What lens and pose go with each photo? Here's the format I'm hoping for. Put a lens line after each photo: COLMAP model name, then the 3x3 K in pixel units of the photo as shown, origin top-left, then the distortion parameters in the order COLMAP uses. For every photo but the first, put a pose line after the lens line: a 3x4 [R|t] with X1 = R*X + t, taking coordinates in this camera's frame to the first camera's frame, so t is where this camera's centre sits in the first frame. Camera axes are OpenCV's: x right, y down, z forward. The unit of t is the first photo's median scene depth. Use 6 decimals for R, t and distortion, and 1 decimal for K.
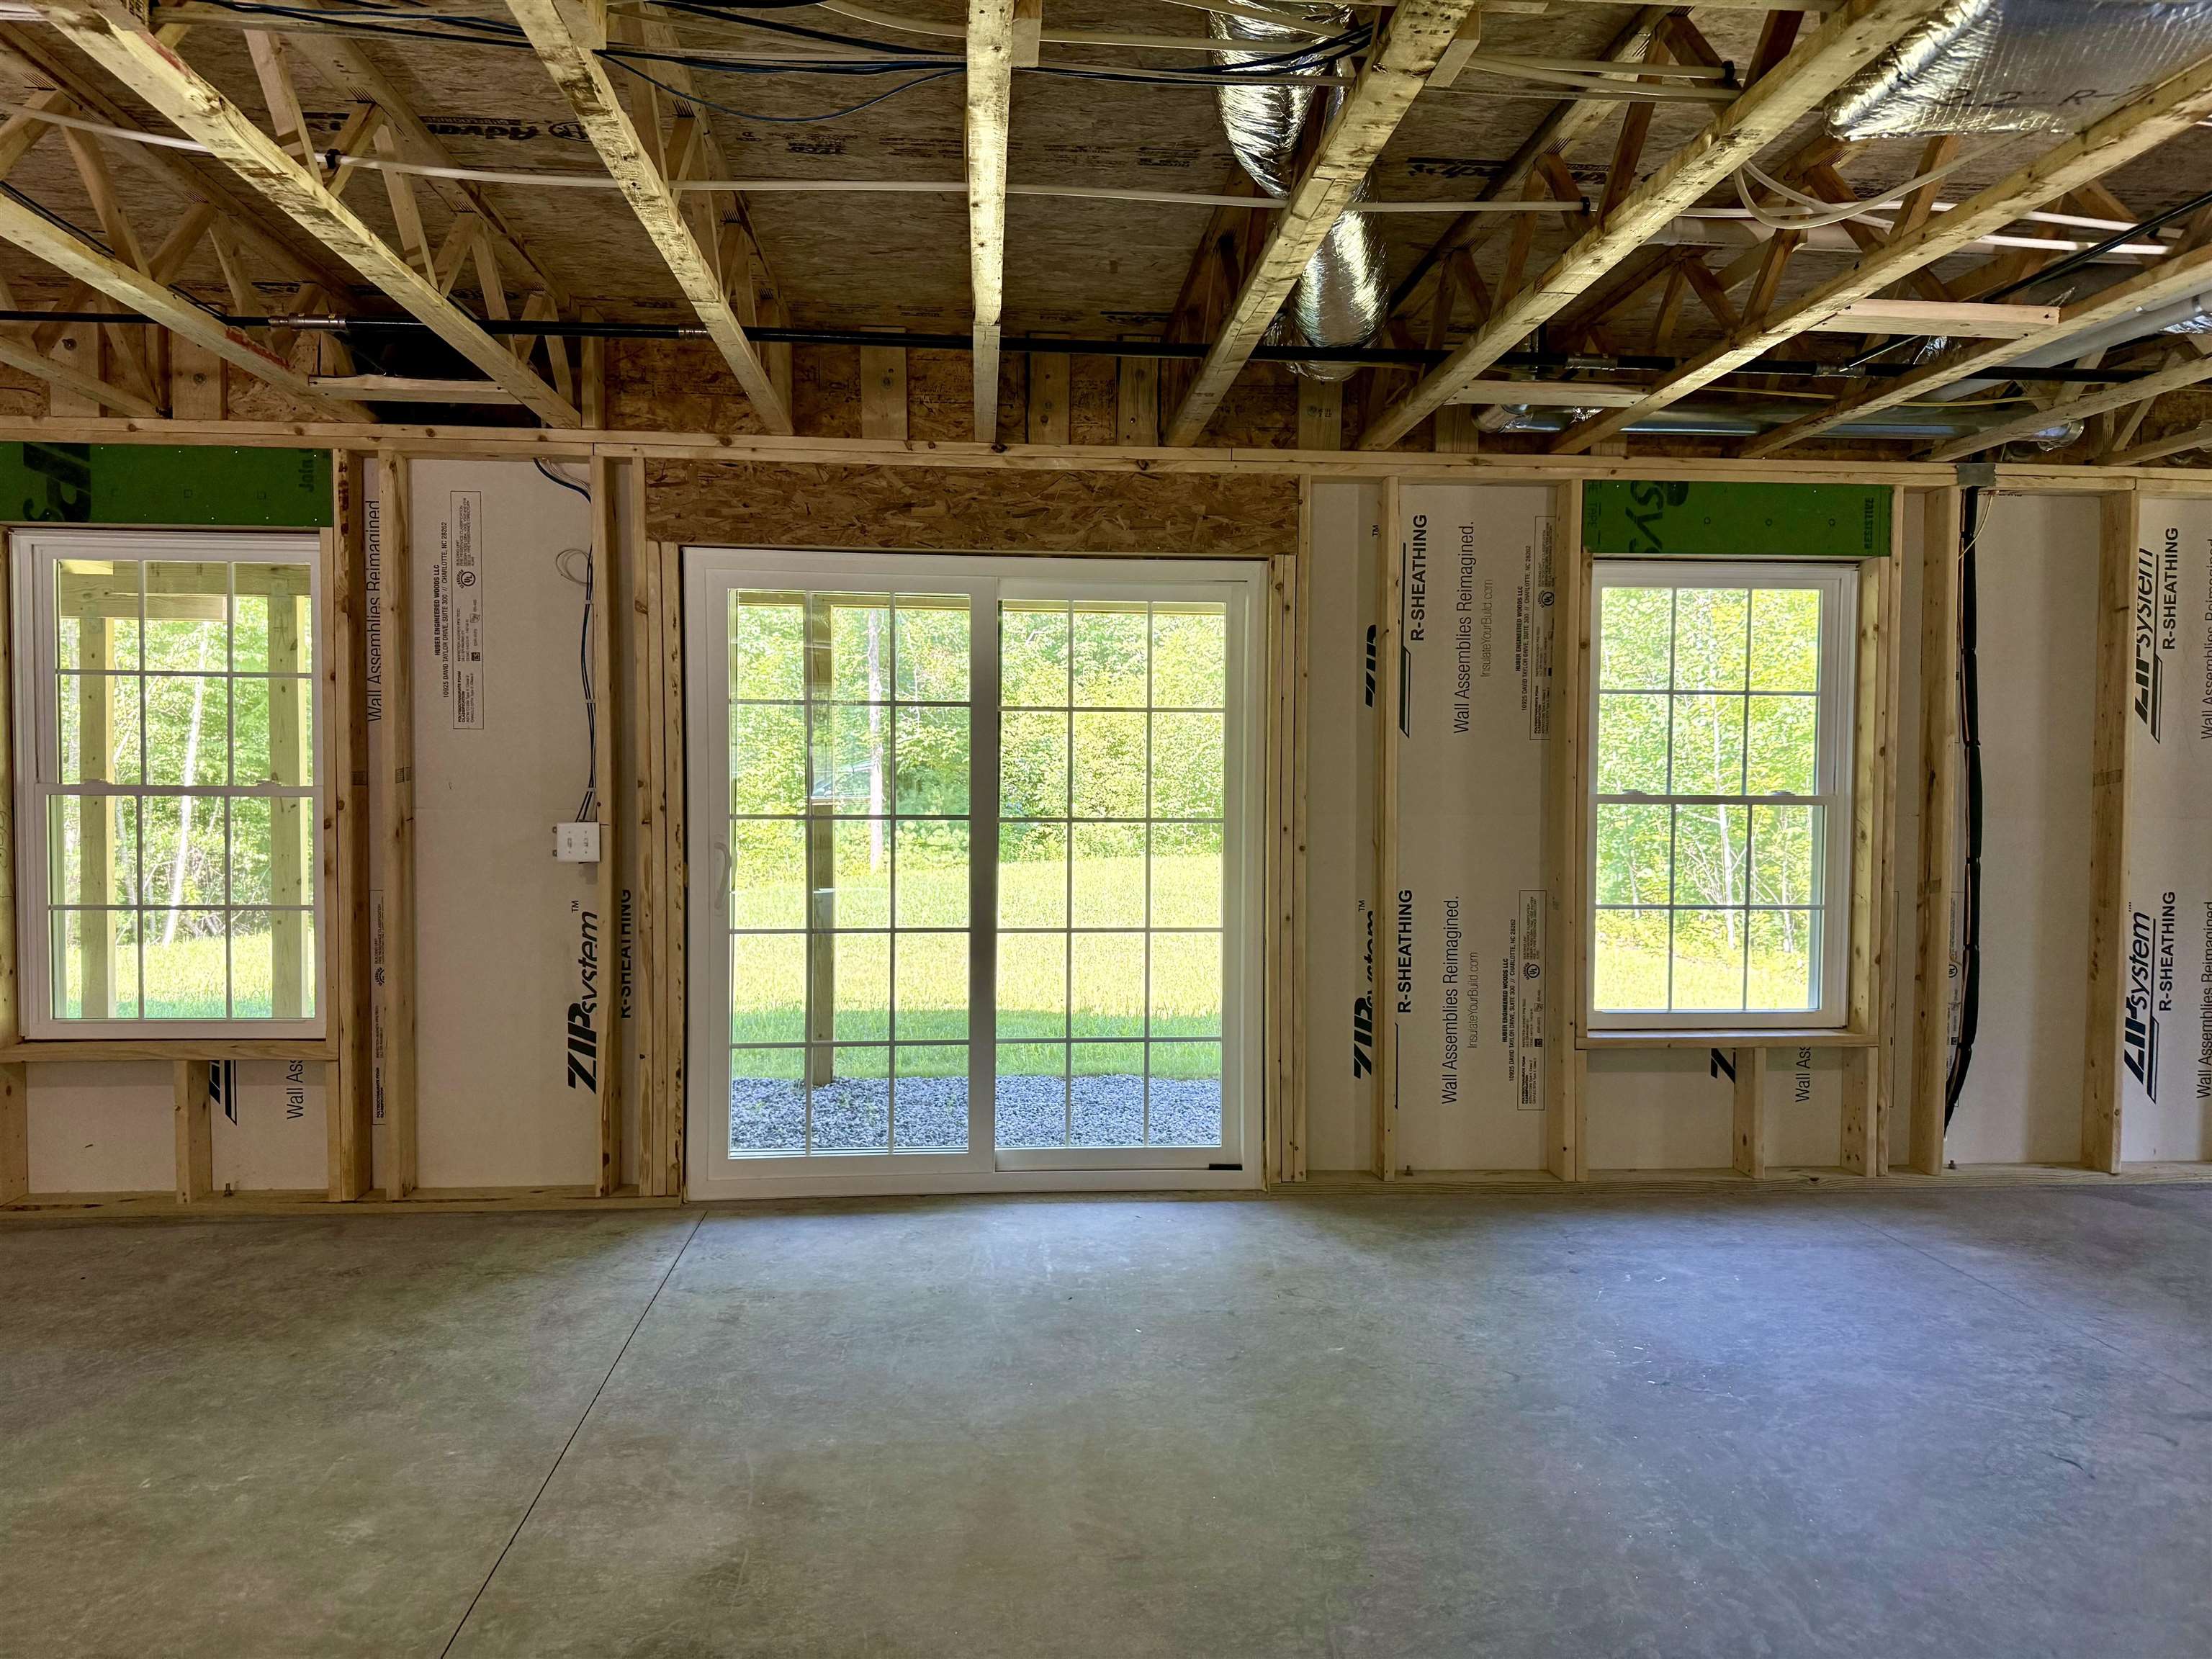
lens RADIAL K [[1594.6, 0, 1123.1], [0, 1594.6, 790.9], [0, 0, 1]] dist [0.116719, -0.120335]
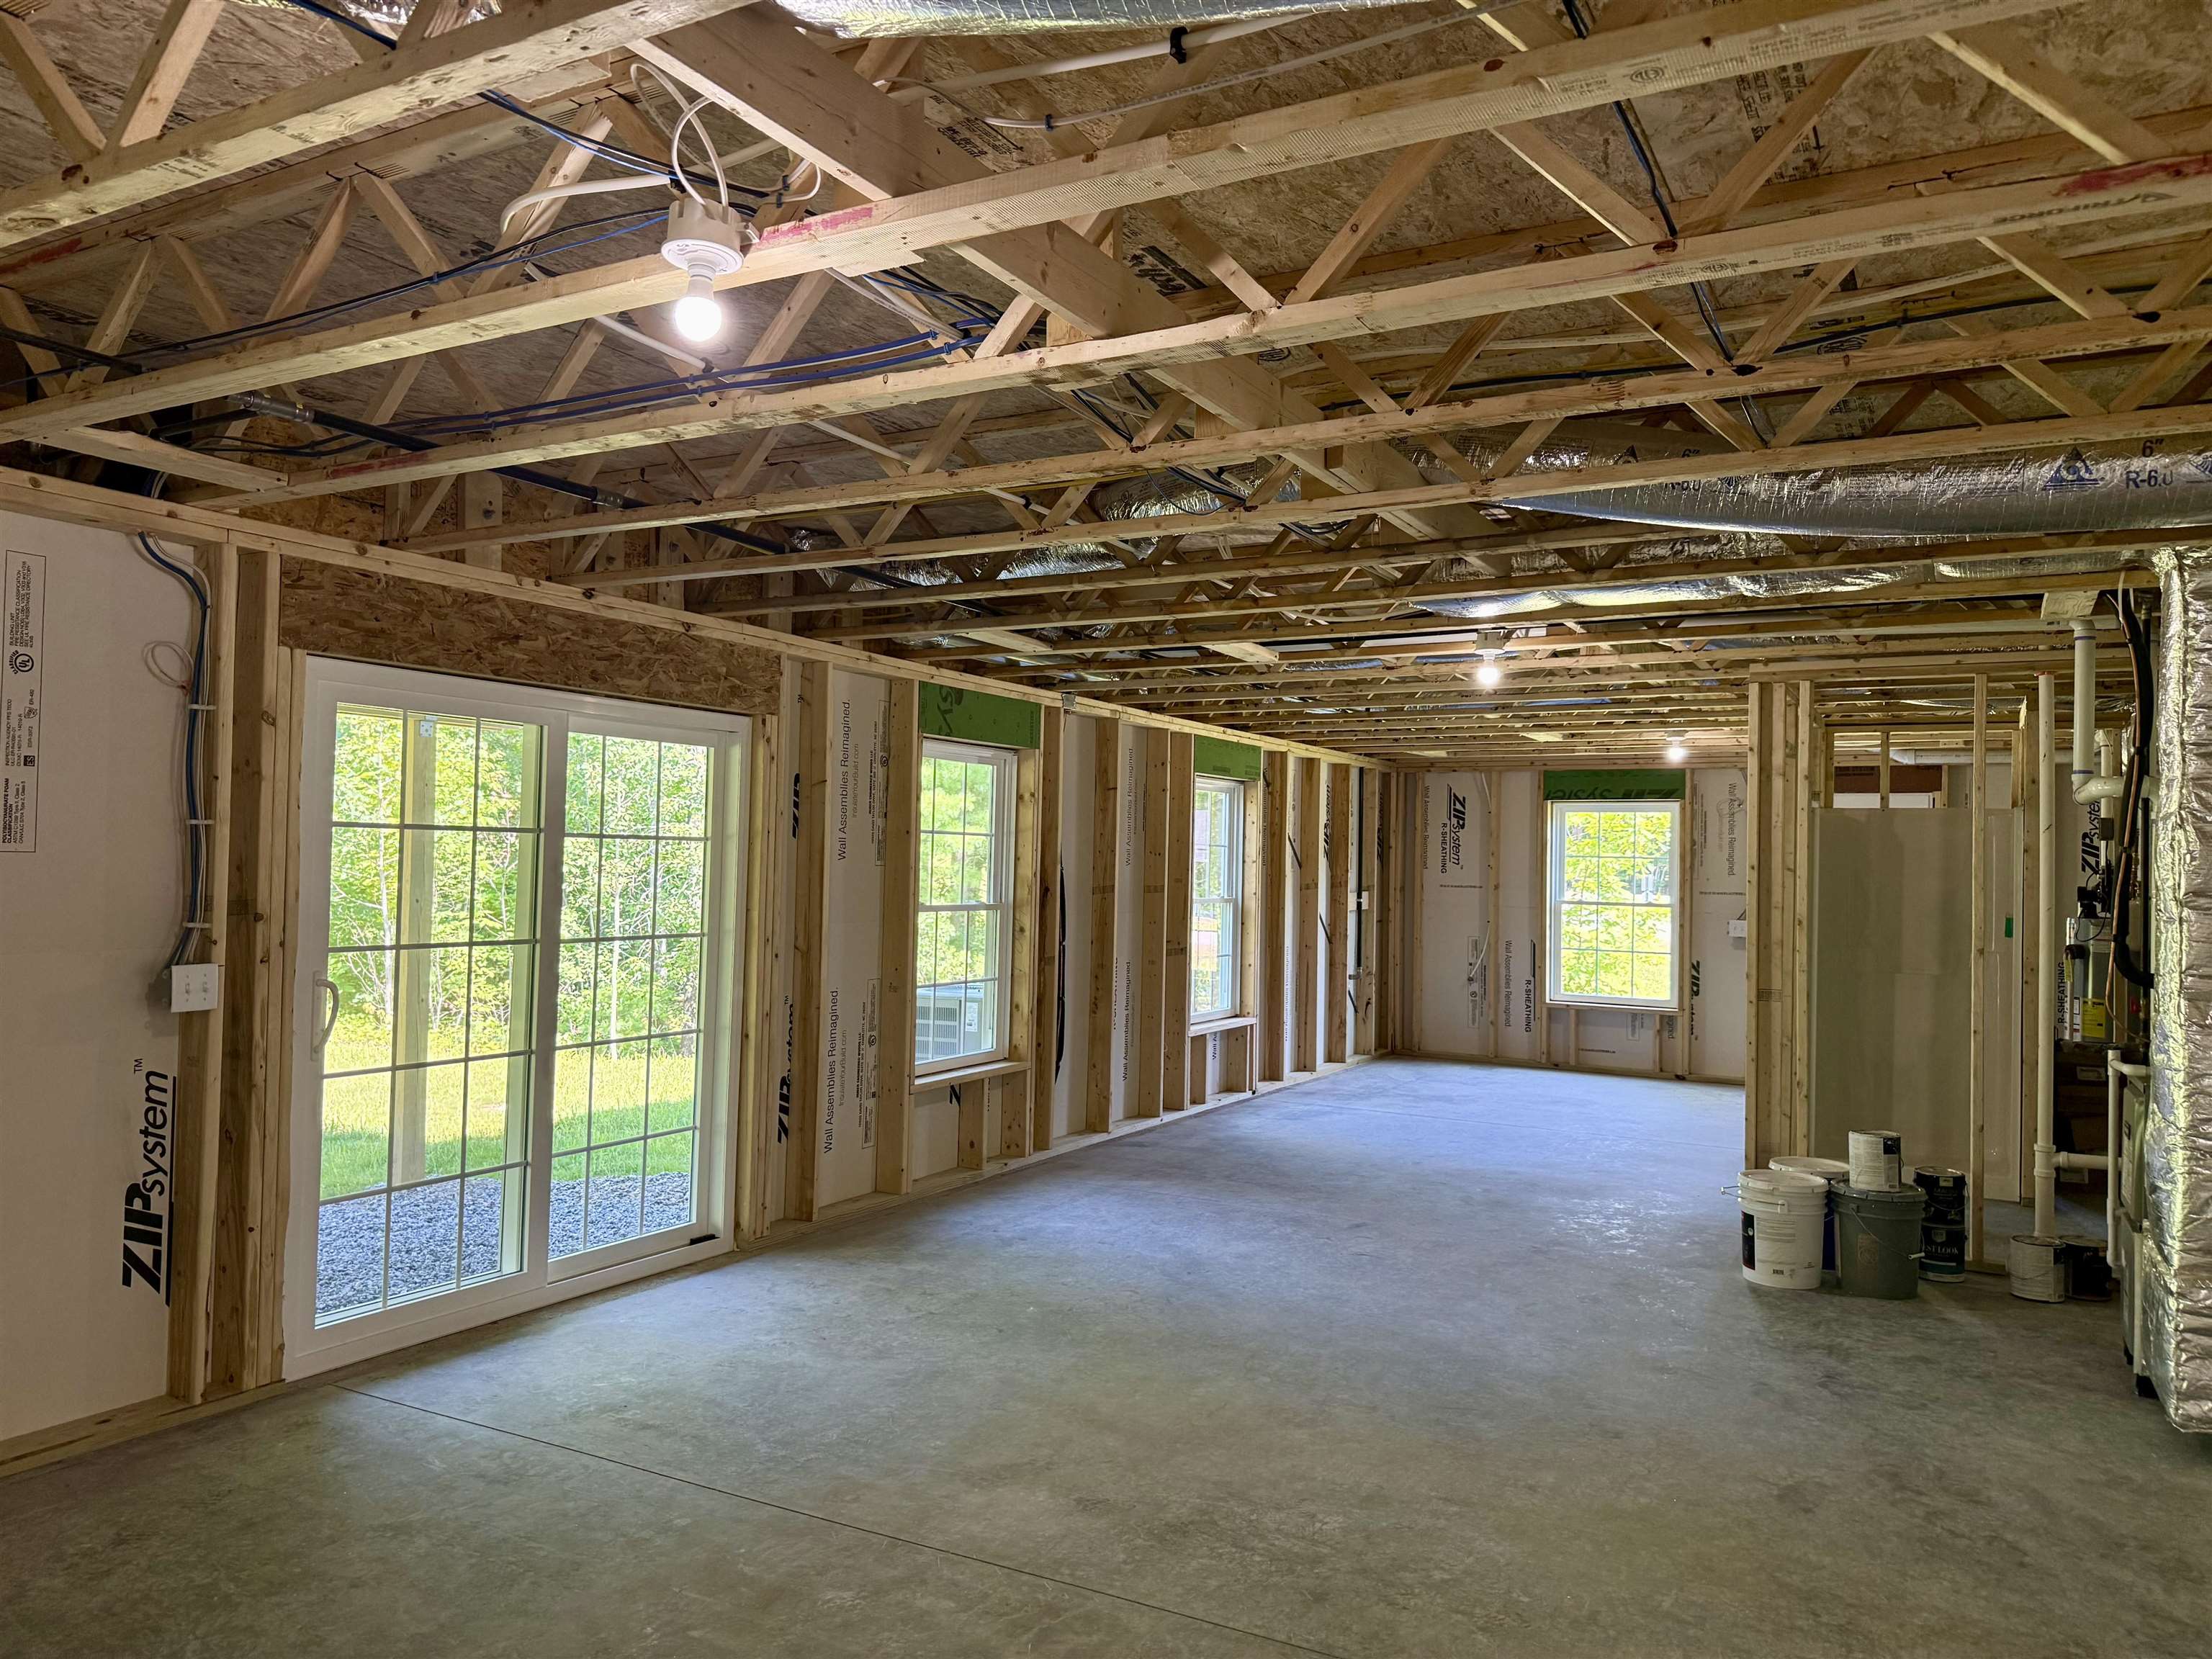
lens RADIAL K [[1594.6, 0, 1110.2], [0, 1594.6, 828.3], [0, 0, 1]] dist [0.116719, -0.120335]
pose [[0.550205, 0.022030, 0.834739, -0.780909], [0.015169, 0.999223, -0.036370, -0.012552], [-0.834892, 0.032673, 0.549444, 0.116276]]
